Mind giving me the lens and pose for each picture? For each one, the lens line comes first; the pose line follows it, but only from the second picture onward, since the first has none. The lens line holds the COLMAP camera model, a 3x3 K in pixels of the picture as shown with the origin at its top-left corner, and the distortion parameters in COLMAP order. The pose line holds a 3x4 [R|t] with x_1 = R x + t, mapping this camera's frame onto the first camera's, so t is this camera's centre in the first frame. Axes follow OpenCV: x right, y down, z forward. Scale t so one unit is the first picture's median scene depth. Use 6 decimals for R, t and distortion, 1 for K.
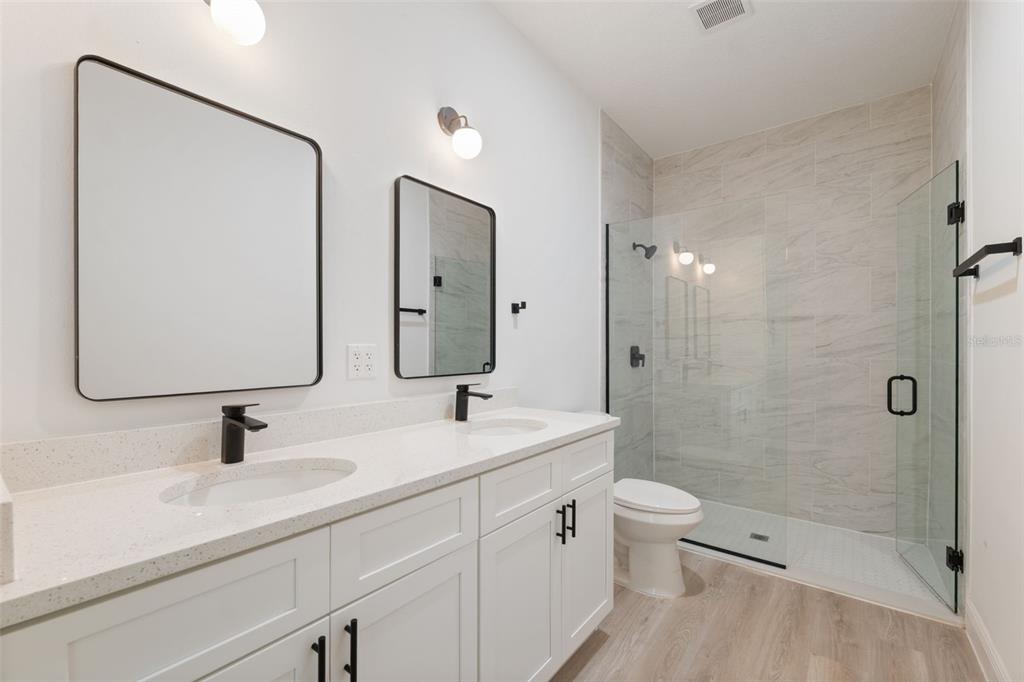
lens RADIAL K [[419.7, 0, 511.1], [0, 419.7, 346.5], [0, 0, 1]] dist [-0.001739, -0.000045]
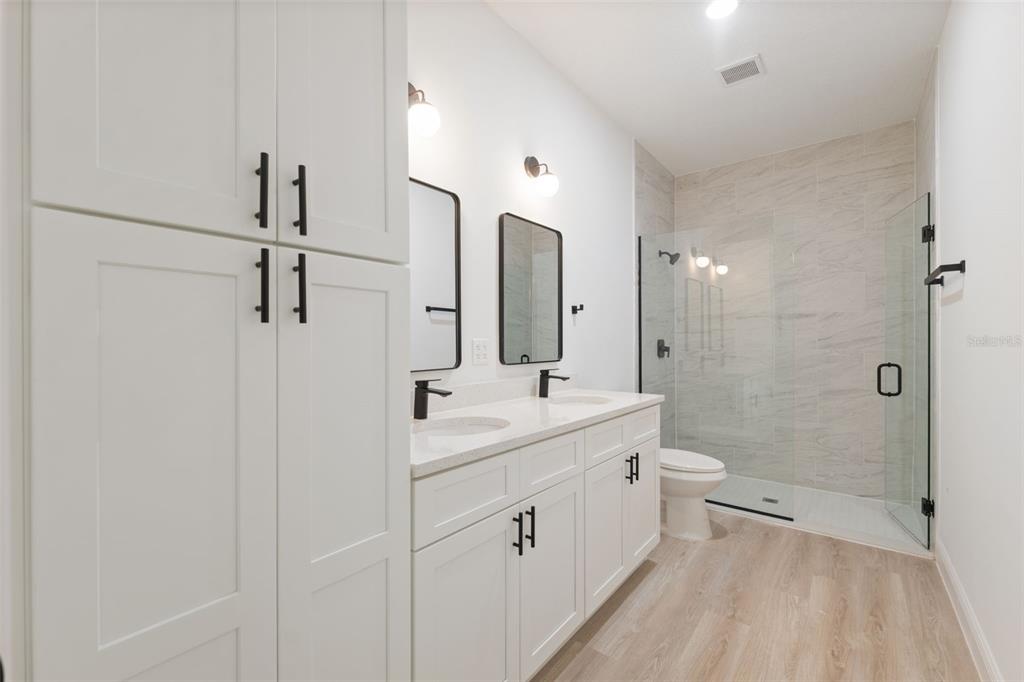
lens RADIAL K [[414.6, 0, 512.0], [0, 414.6, 341.0], [0, 0, 1]] dist [-0.002208, -0.000440]
pose [[0.999930, -0.003568, -0.011276, -0.150610], [0.003585, 0.999992, 0.001509, -0.000562], [0.011270, -0.001549, 0.999935, -0.218005]]
